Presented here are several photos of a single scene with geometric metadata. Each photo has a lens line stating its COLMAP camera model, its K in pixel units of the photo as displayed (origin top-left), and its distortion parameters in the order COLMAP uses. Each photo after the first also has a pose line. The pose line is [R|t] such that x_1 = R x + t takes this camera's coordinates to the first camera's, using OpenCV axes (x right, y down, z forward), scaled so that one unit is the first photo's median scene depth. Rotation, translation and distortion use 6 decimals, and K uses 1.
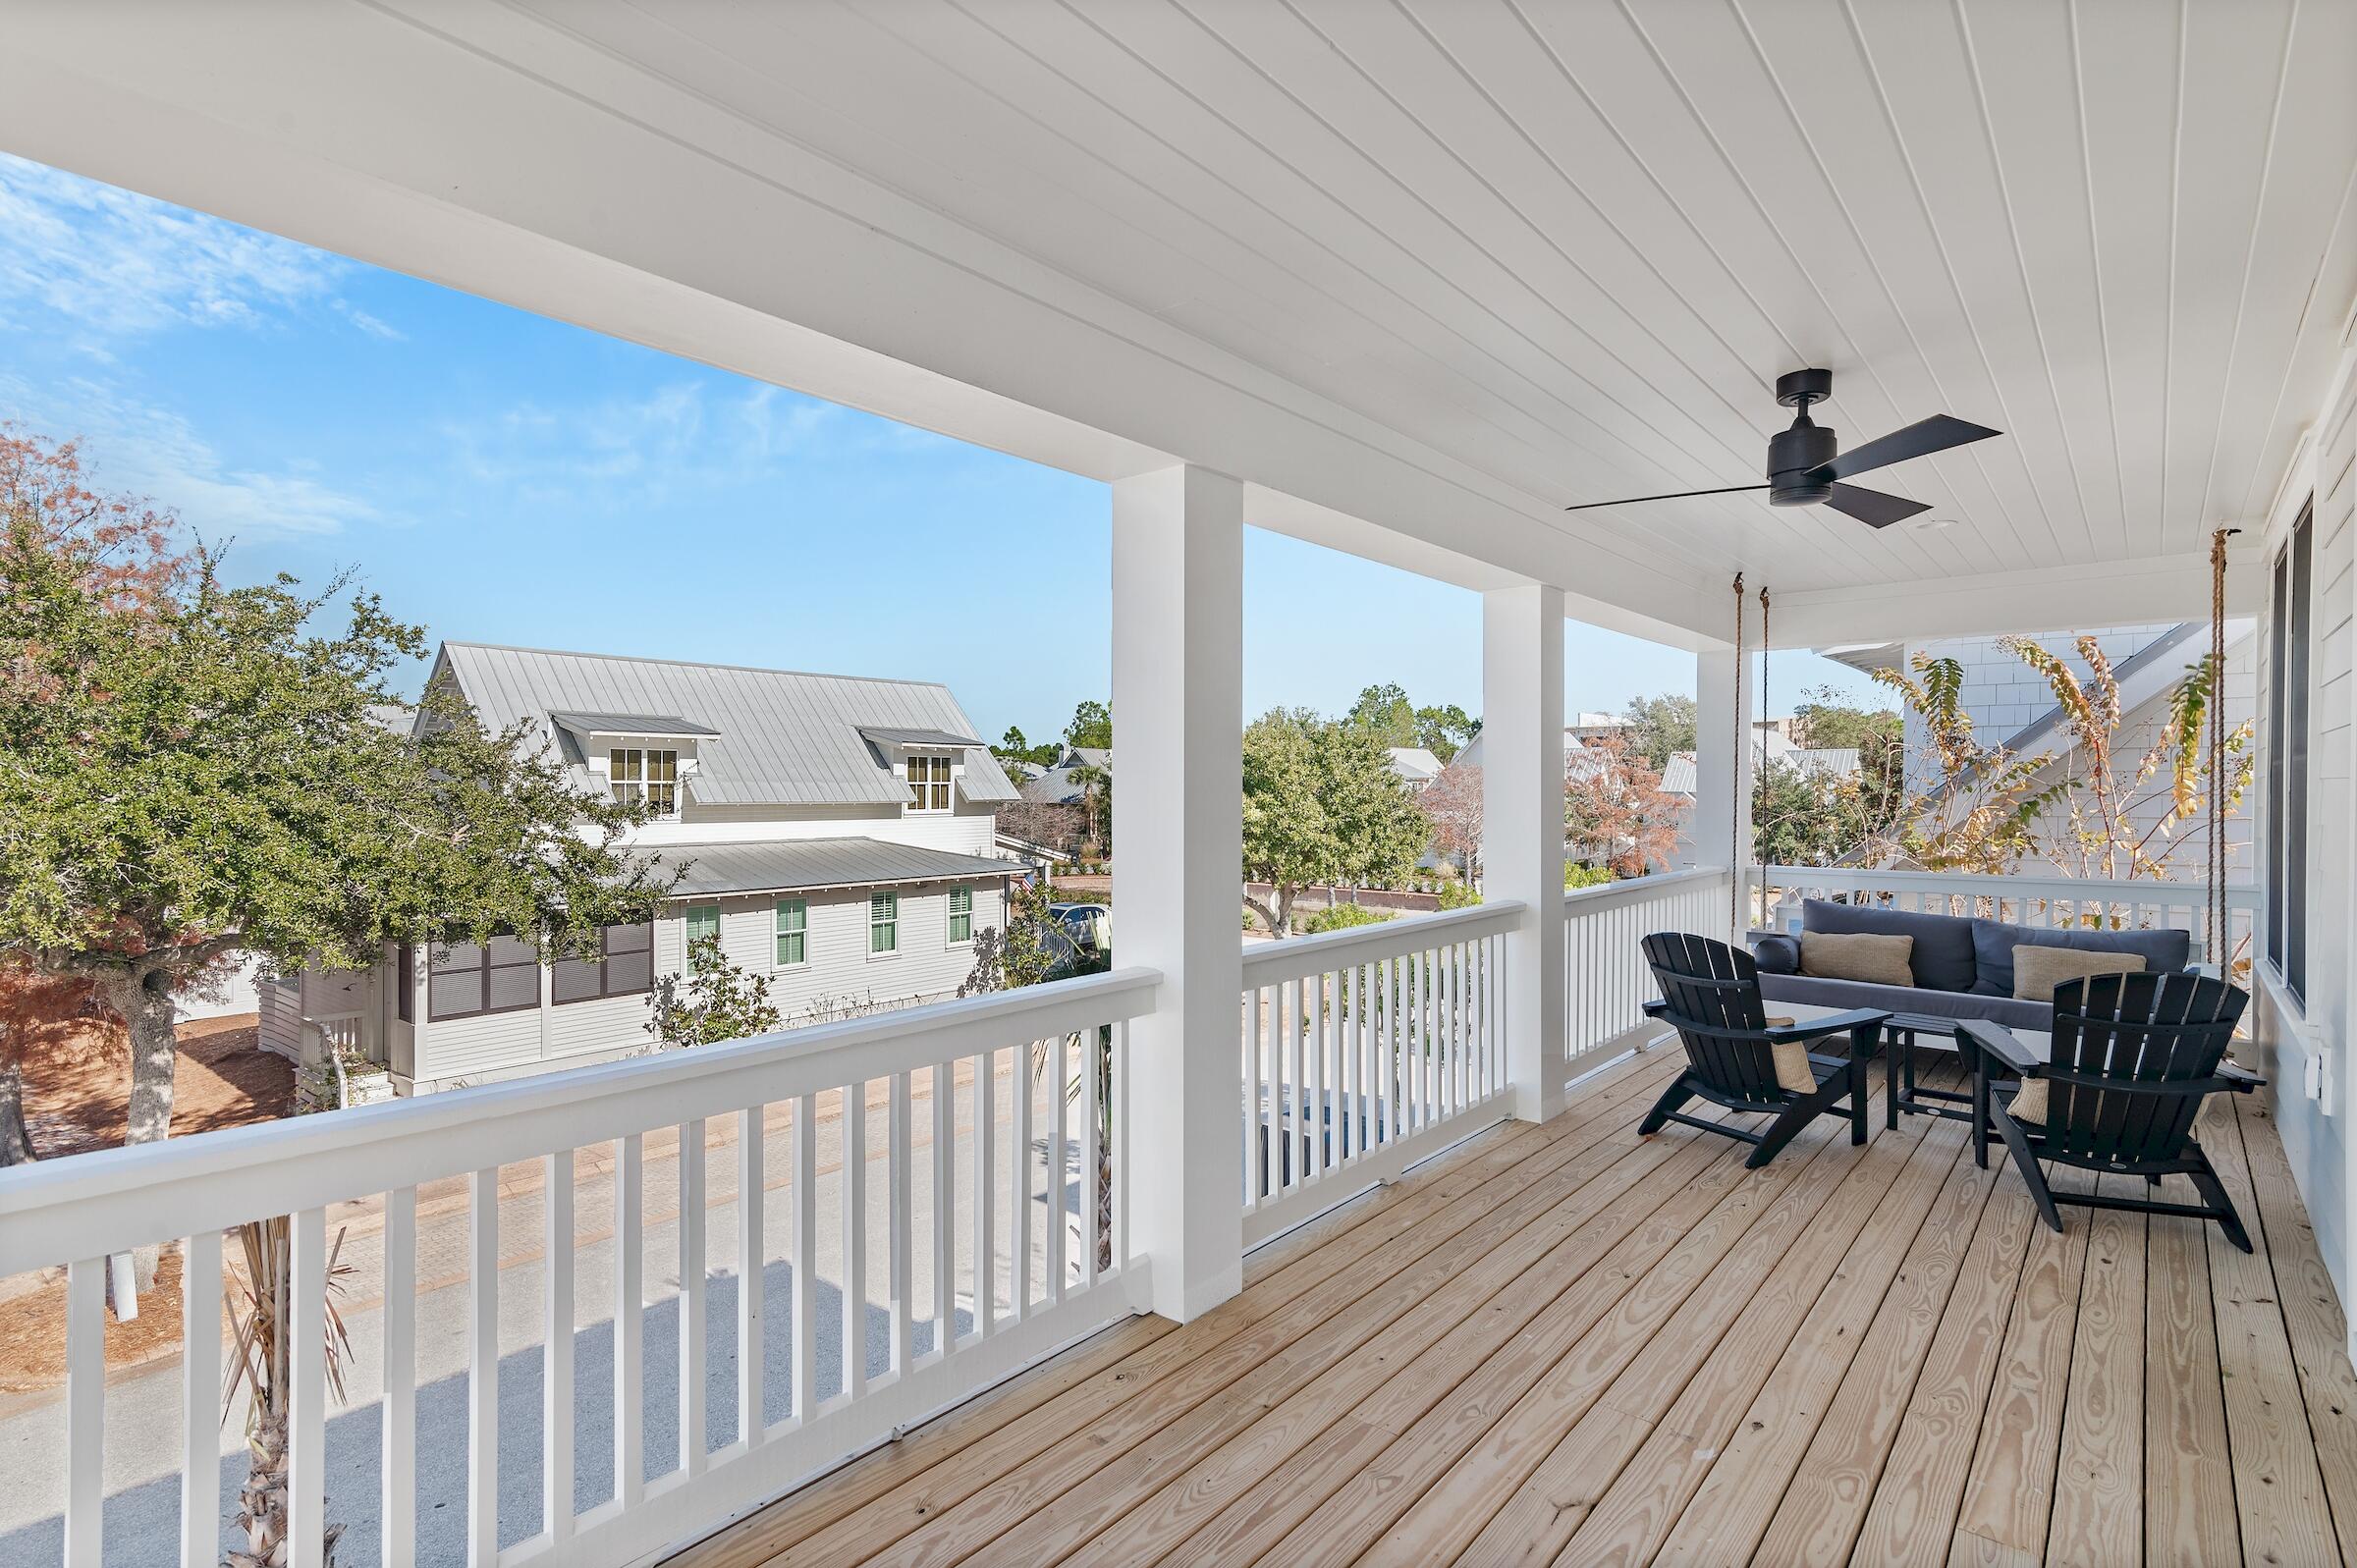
lens RADIAL K [[1153.9, 0, 1176.3], [0, 1153.9, 794.3], [0, 0, 1]] dist [0.014624, 0.003613]
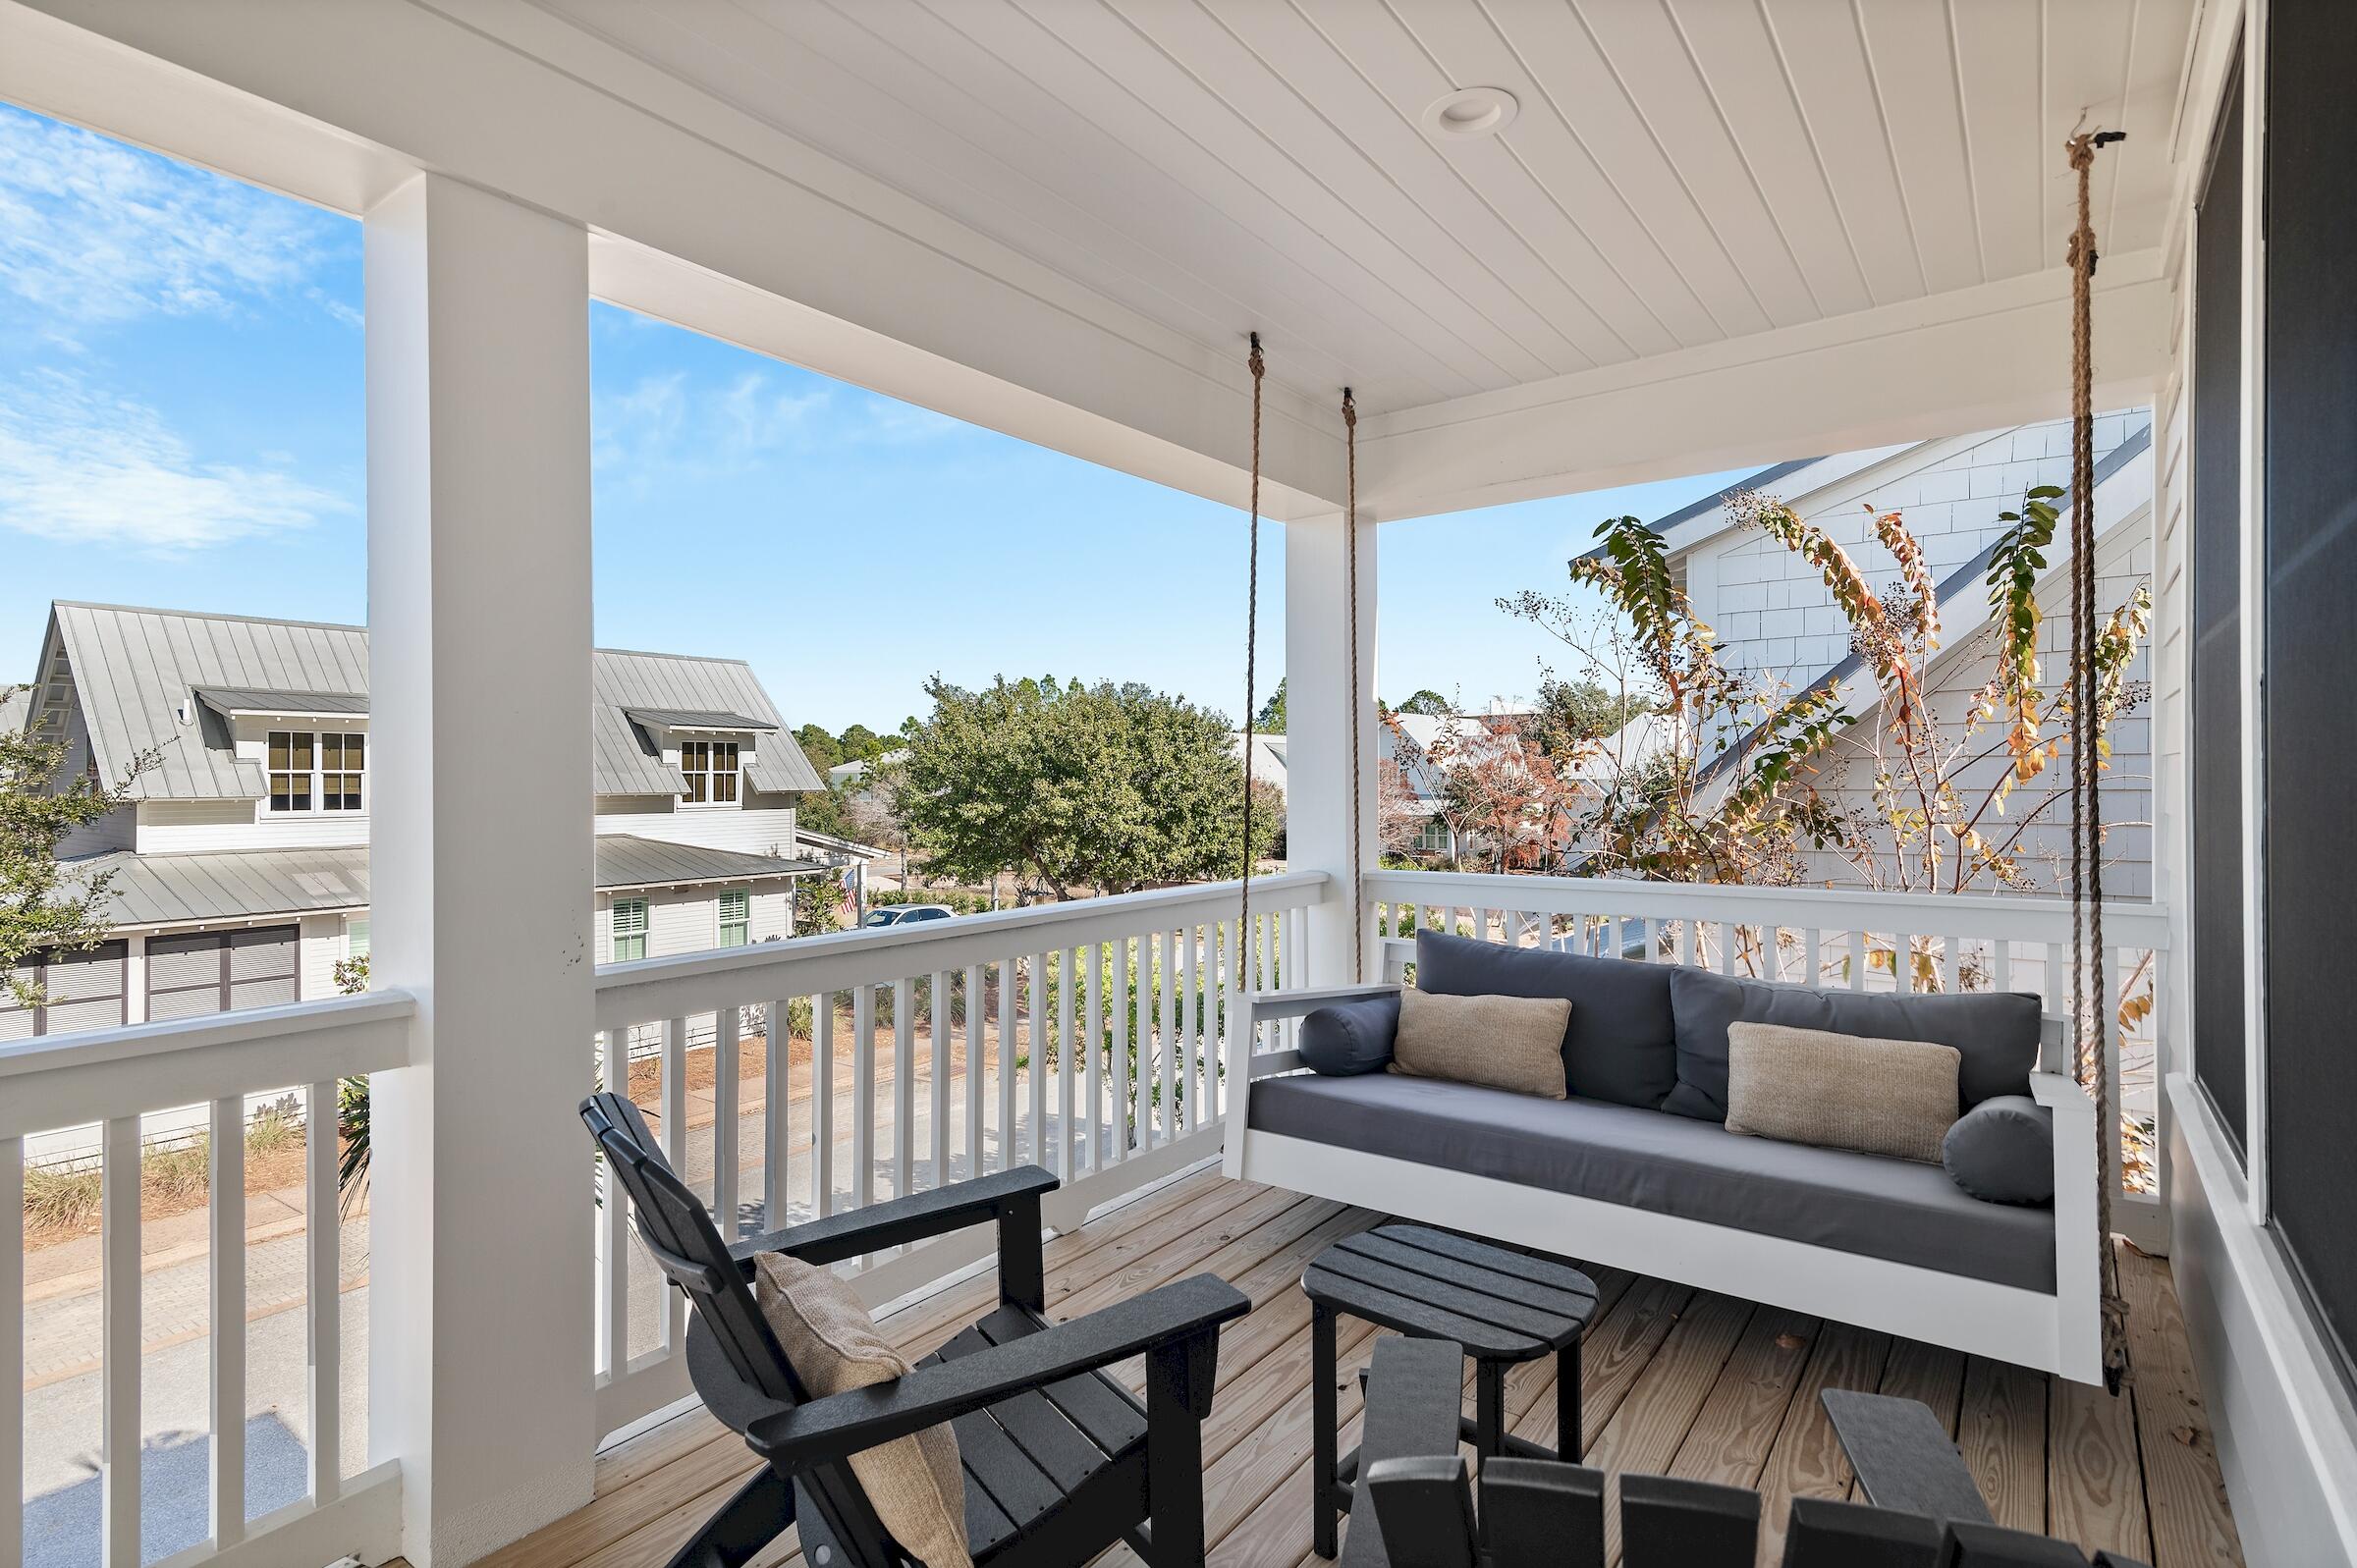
lens RADIAL K [[1153.9, 0, 1179.0], [0, 1153.9, 774.2], [0, 0, 1]] dist [0.014624, 0.003613]
pose [[0.998605, -0.006596, 0.052394, 0.108279], [0.007207, 0.999908, -0.011495, 0.005184], [-0.052314, 0.011857, 0.998560, 0.118866]]
